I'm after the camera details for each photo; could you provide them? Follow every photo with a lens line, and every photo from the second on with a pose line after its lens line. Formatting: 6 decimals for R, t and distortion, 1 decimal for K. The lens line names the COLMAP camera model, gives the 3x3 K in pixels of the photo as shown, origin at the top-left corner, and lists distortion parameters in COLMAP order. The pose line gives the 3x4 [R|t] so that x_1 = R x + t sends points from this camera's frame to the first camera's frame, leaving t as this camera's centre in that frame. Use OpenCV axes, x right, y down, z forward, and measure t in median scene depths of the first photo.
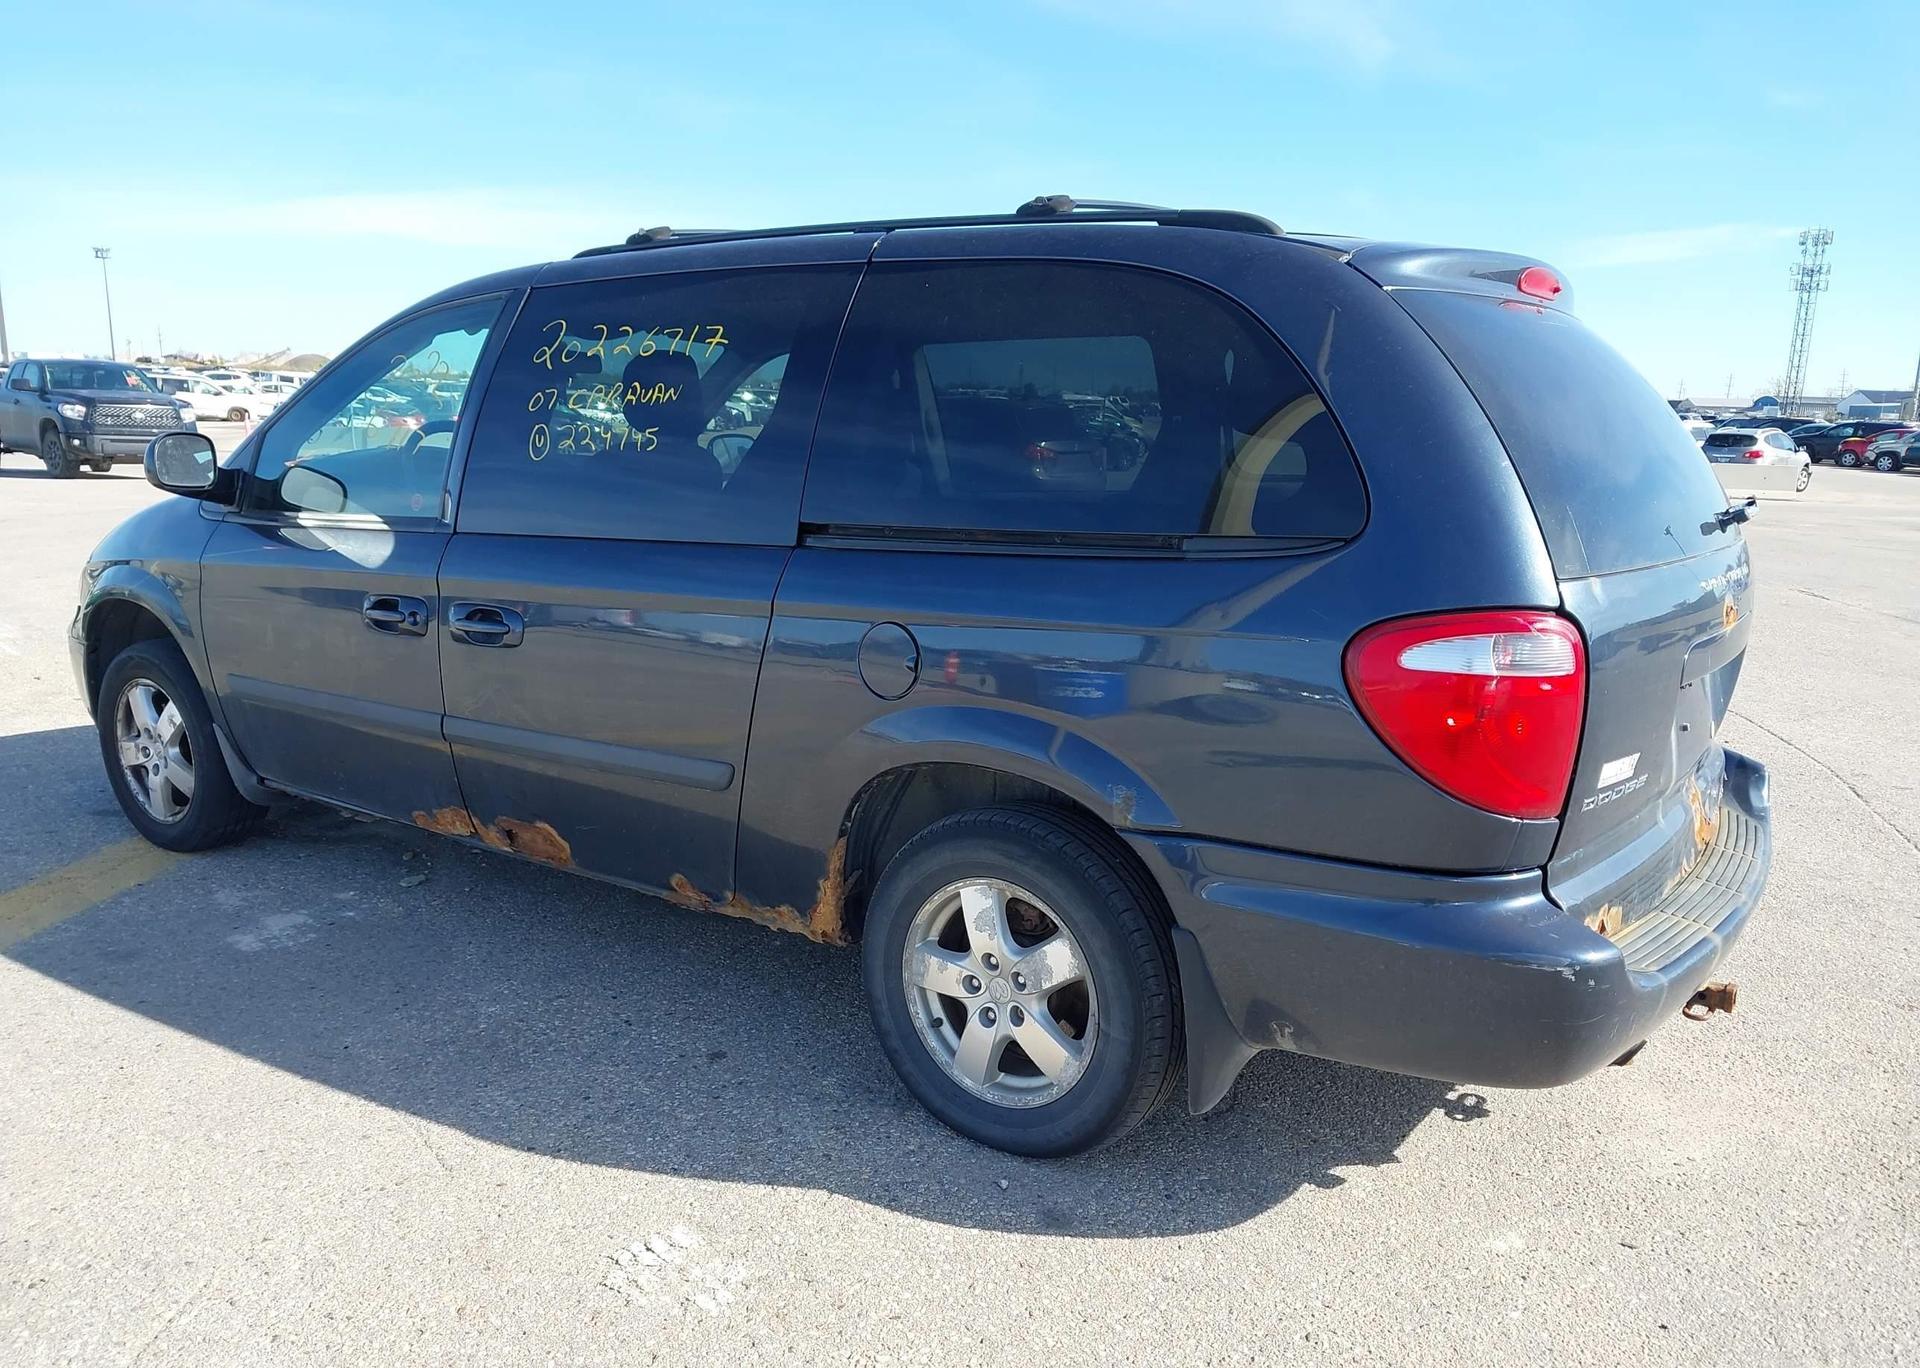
lens RADIAL K [[1514.9, 0, 977.2], [0, 1514.9, 727.9], [0, 0, 1]] dist [0.097437, -0.134565]
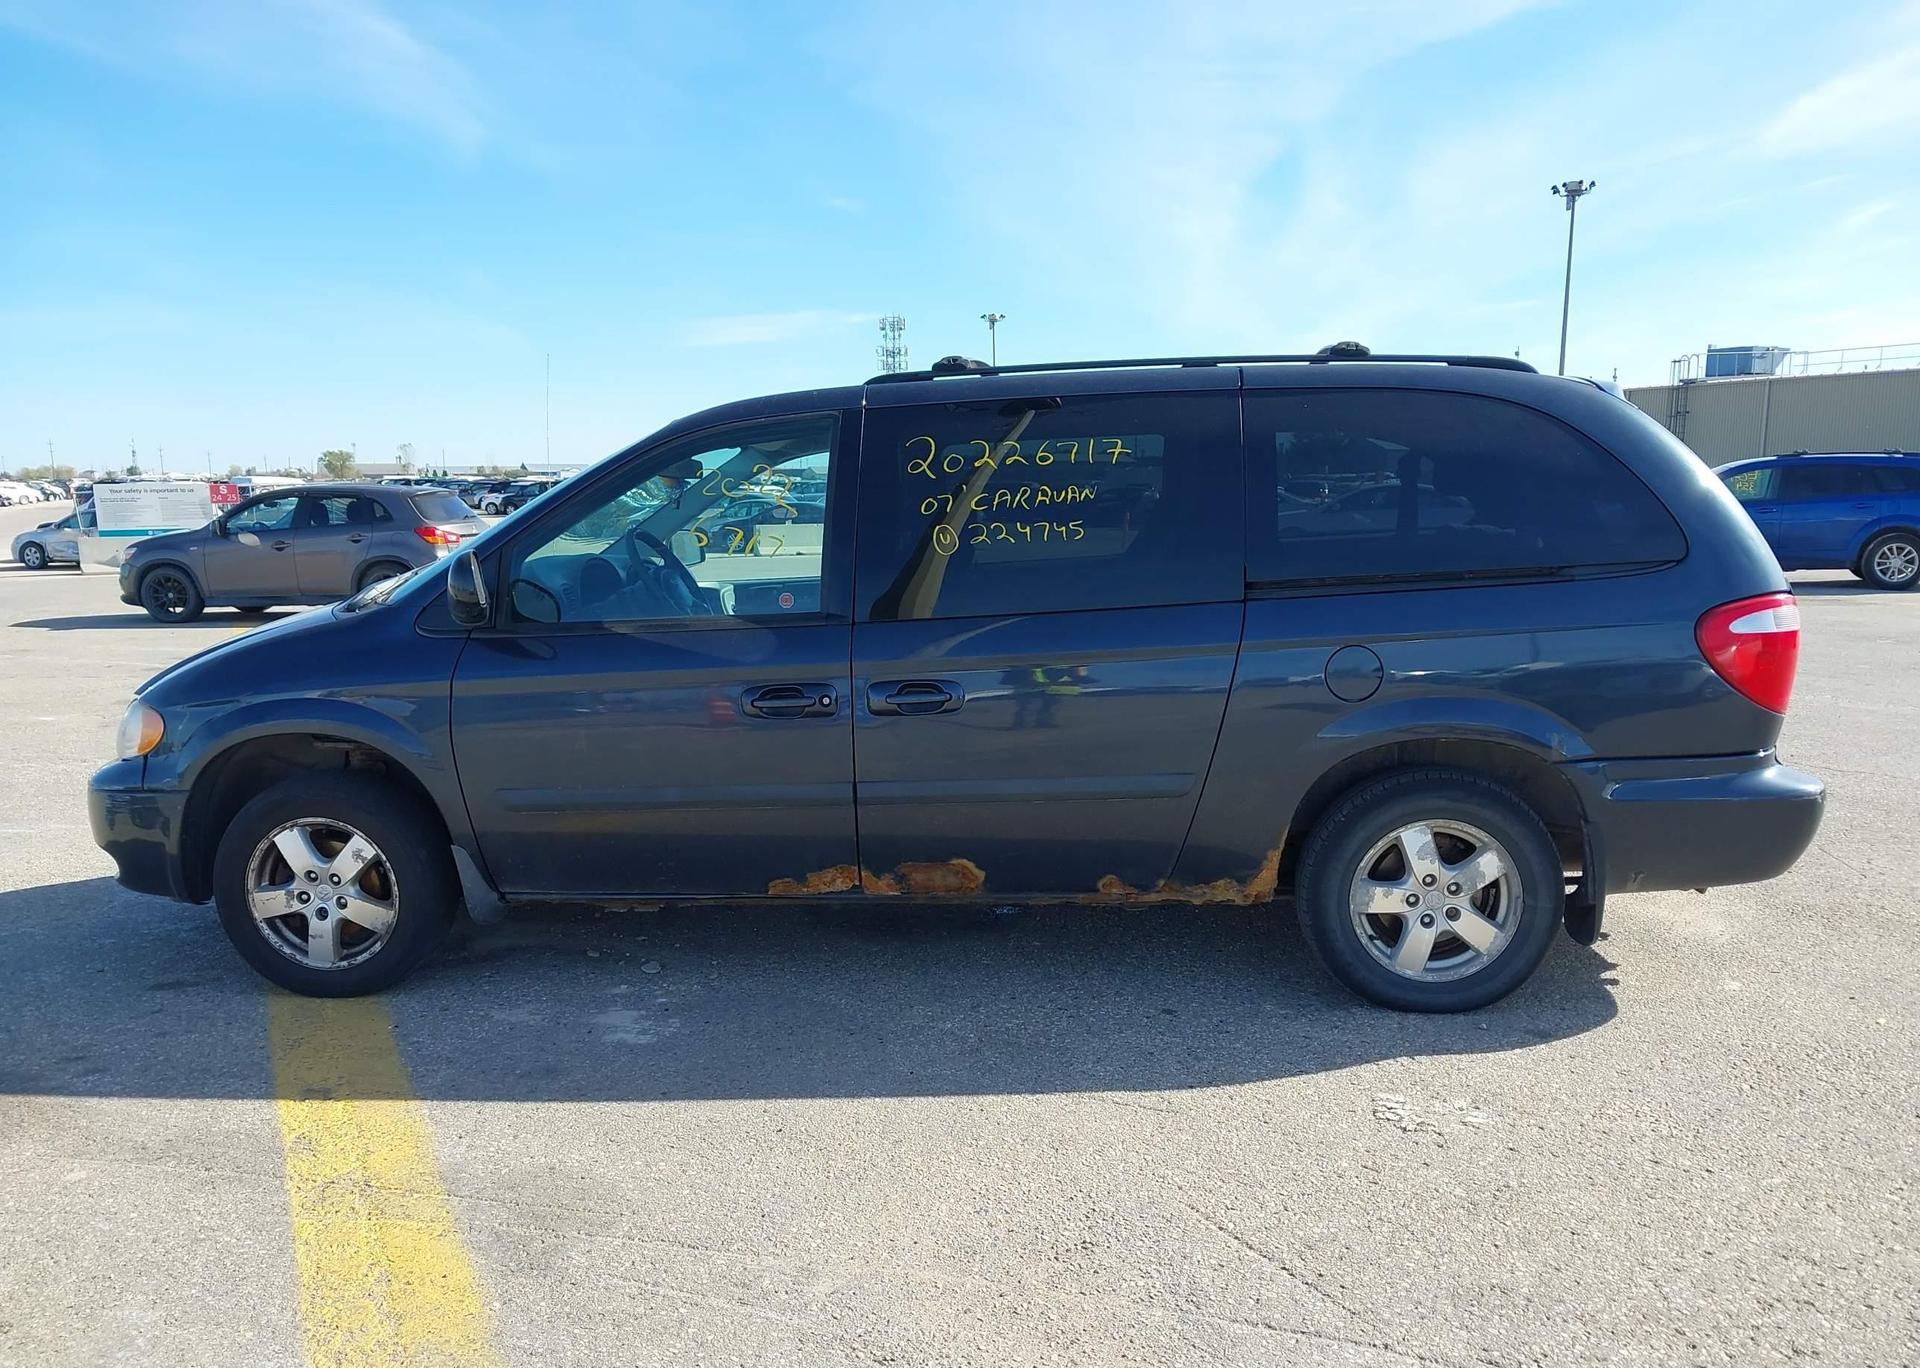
lens RADIAL K [[1514.9, 0, 977.2], [0, 1514.9, 727.9], [0, 0, 1]] dist [0.097437, -0.134565]
pose [[0.863913, -0.119278, 0.489313, -0.984794], [0.142681, 0.989711, -0.010654, -0.028600], [-0.483008, 0.079020, 0.872043, -0.038606]]
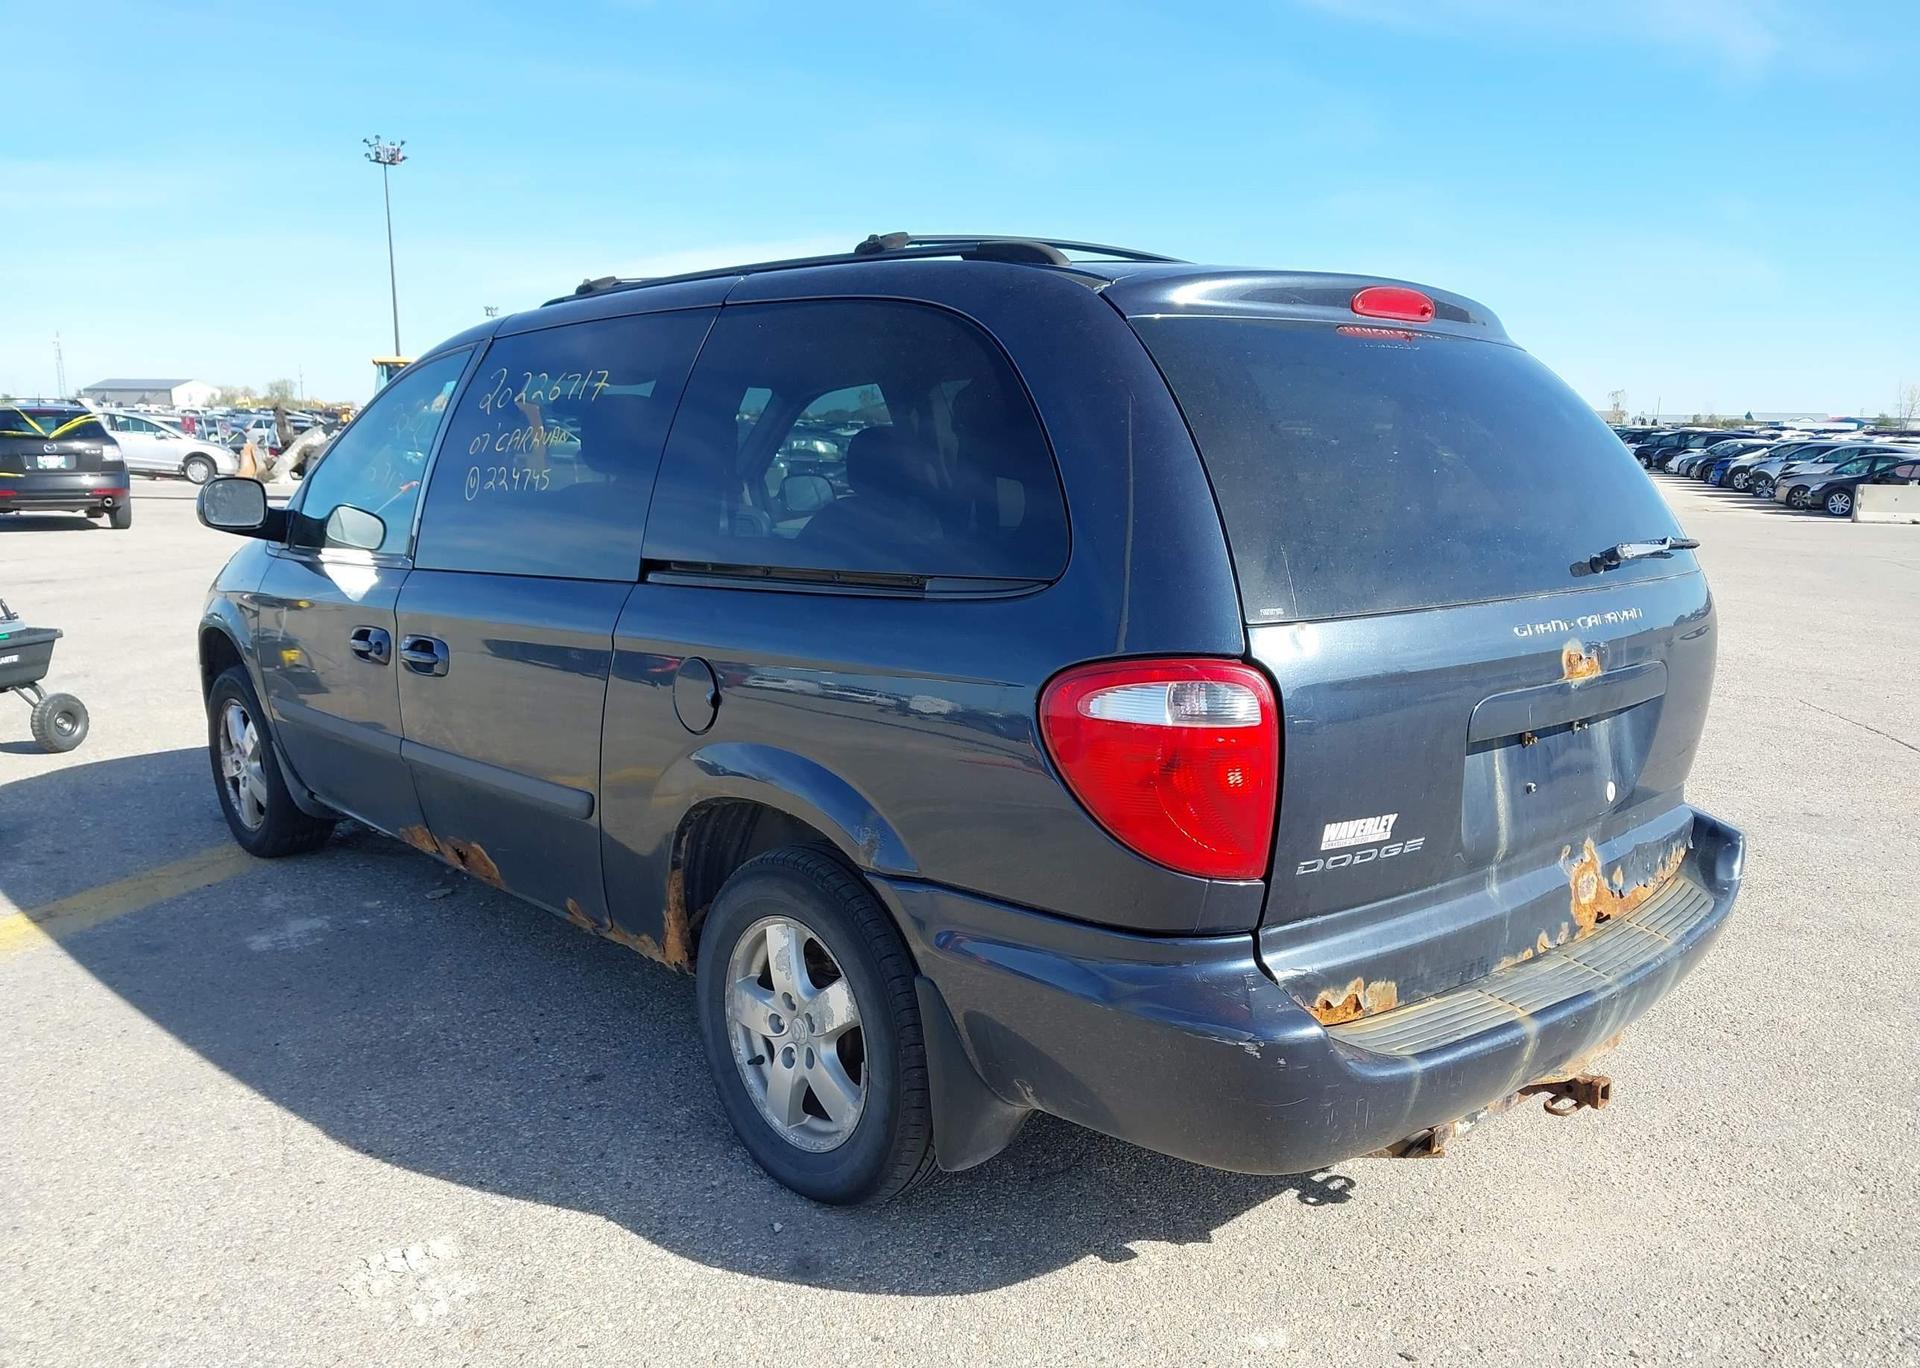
lens RADIAL K [[1520.8, 0, 963.3], [0, 1520.8, 730.5], [0, 0, 1]] dist [0.075090, -0.096680]
pose [[0.977730, 0.025456, -0.208319, 0.310202], [-0.029818, 0.999396, -0.017822, -0.008195], [0.207740, 0.023636, 0.977898, 0.043069]]
